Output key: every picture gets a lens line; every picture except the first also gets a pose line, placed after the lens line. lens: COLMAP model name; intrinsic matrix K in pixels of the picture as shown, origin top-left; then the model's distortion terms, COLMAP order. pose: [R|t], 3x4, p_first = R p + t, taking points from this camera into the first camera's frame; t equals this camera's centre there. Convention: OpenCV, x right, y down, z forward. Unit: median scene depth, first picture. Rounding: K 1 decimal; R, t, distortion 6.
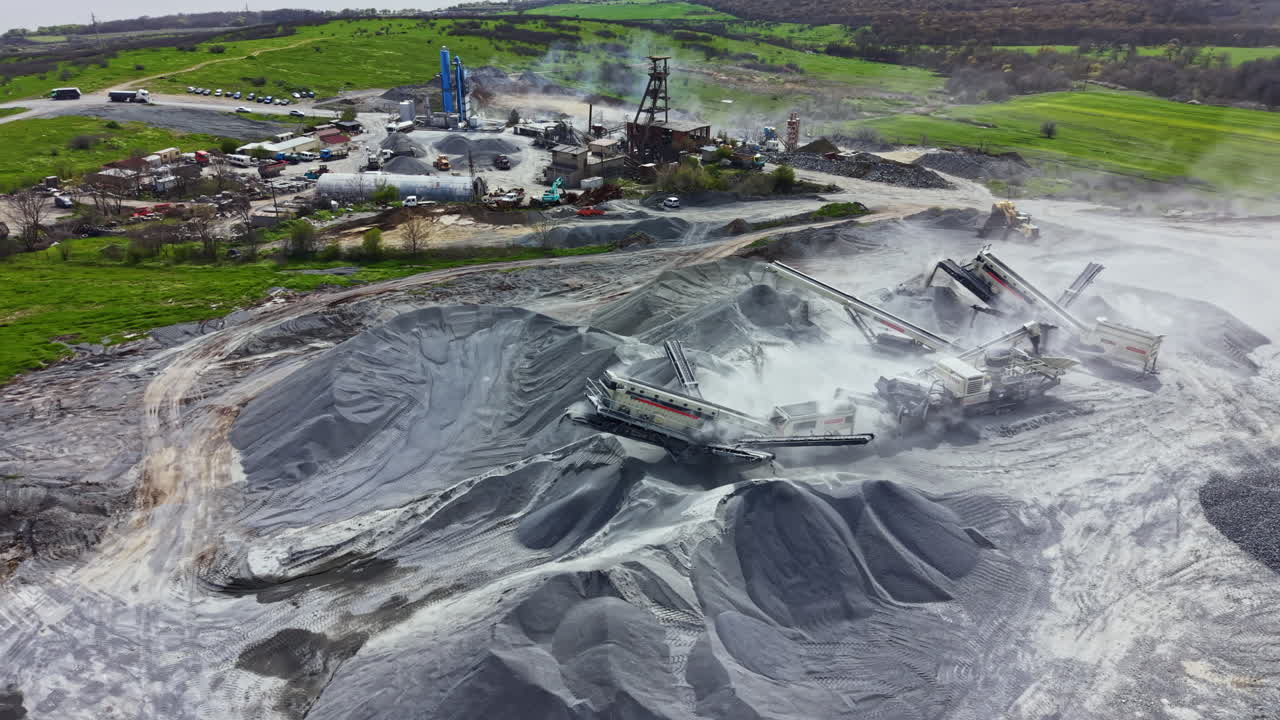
lens RADIAL K [[921.2, 0, 642.7], [0, 921.2, 356.4], [0, 0, 1]] dist [0.030787, -0.034191]
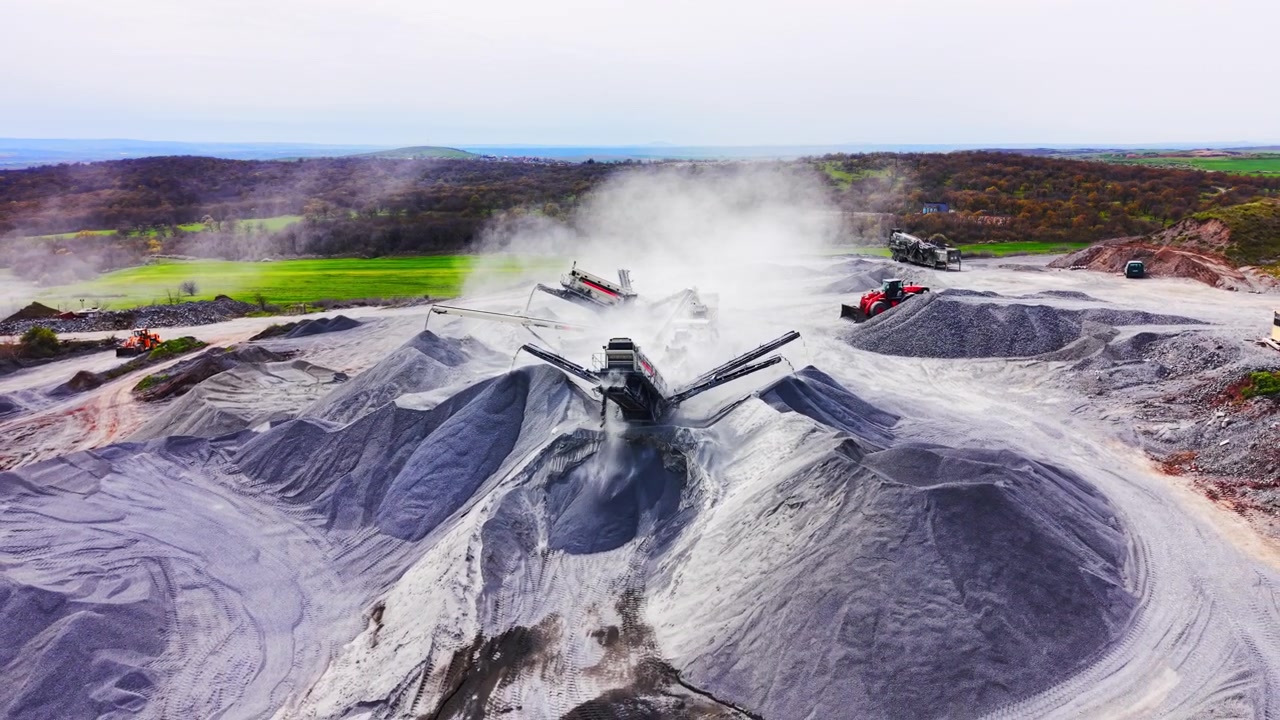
lens RADIAL K [[921.2, 0, 634.8], [0, 921.2, 354.8], [0, 0, 1]] dist [0.030787, -0.034191]
pose [[0.557799, -0.190661, 0.807780, -0.737355], [0.346474, 0.937889, -0.017882, 0.051456], [-0.754199, 0.289849, 0.589213, 0.376150]]
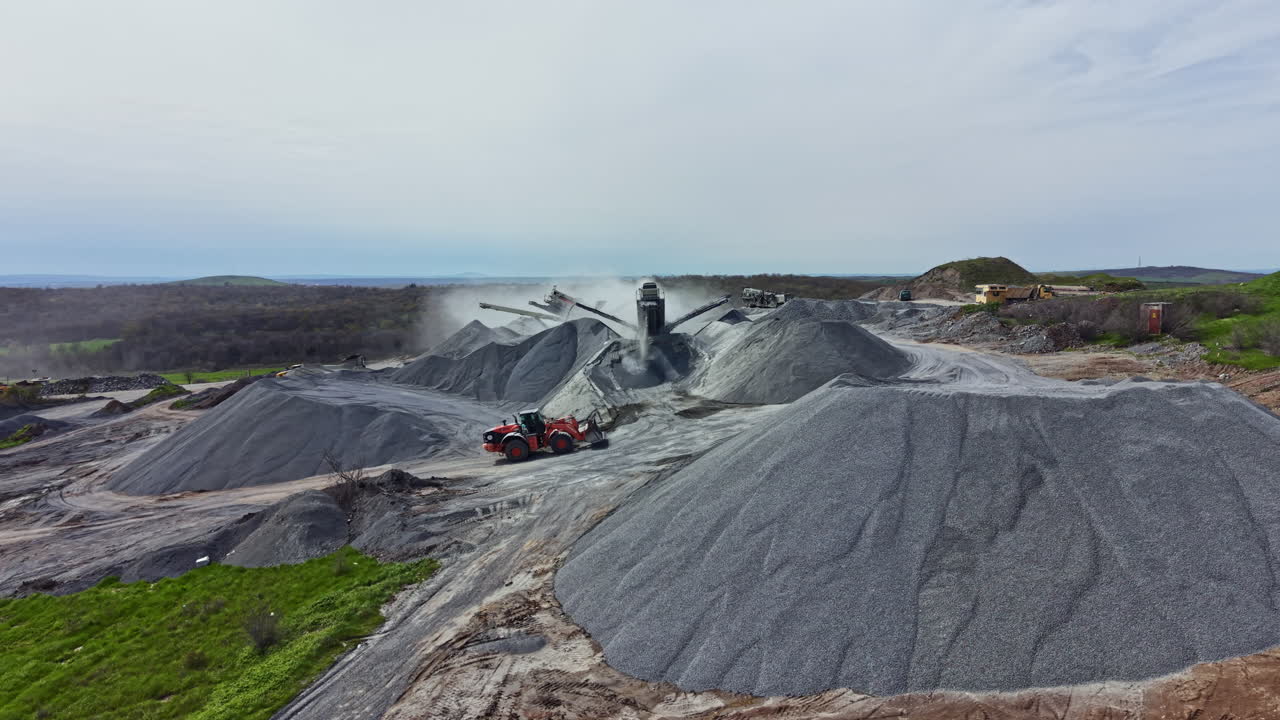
lens RADIAL K [[921.2, 0, 632.5], [0, 921.2, 348.7], [0, 0, 1]] dist [0.030787, -0.034191]
pose [[0.381802, -0.082484, 0.920556, -1.554136], [0.388117, 0.918244, -0.078695, 0.240561], [-0.838804, 0.387330, 0.382601, 0.346270]]
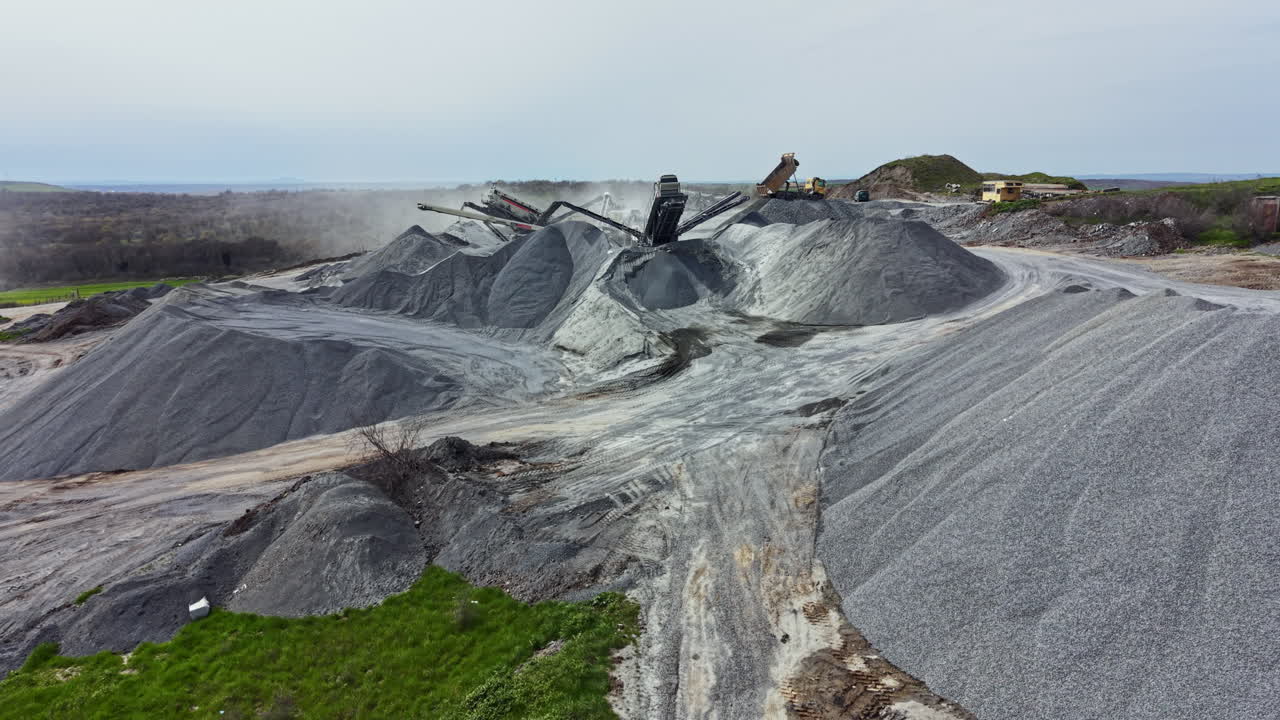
lens RADIAL K [[921.2, 0, 634.2], [0, 921.2, 362.2], [0, 0, 1]] dist [0.030787, -0.034191]
pose [[0.210058, -0.195961, 0.957849, -1.353099], [0.408635, 0.907627, 0.096071, 0.112028], [-0.888196, 0.371230, 0.270731, 0.685844]]
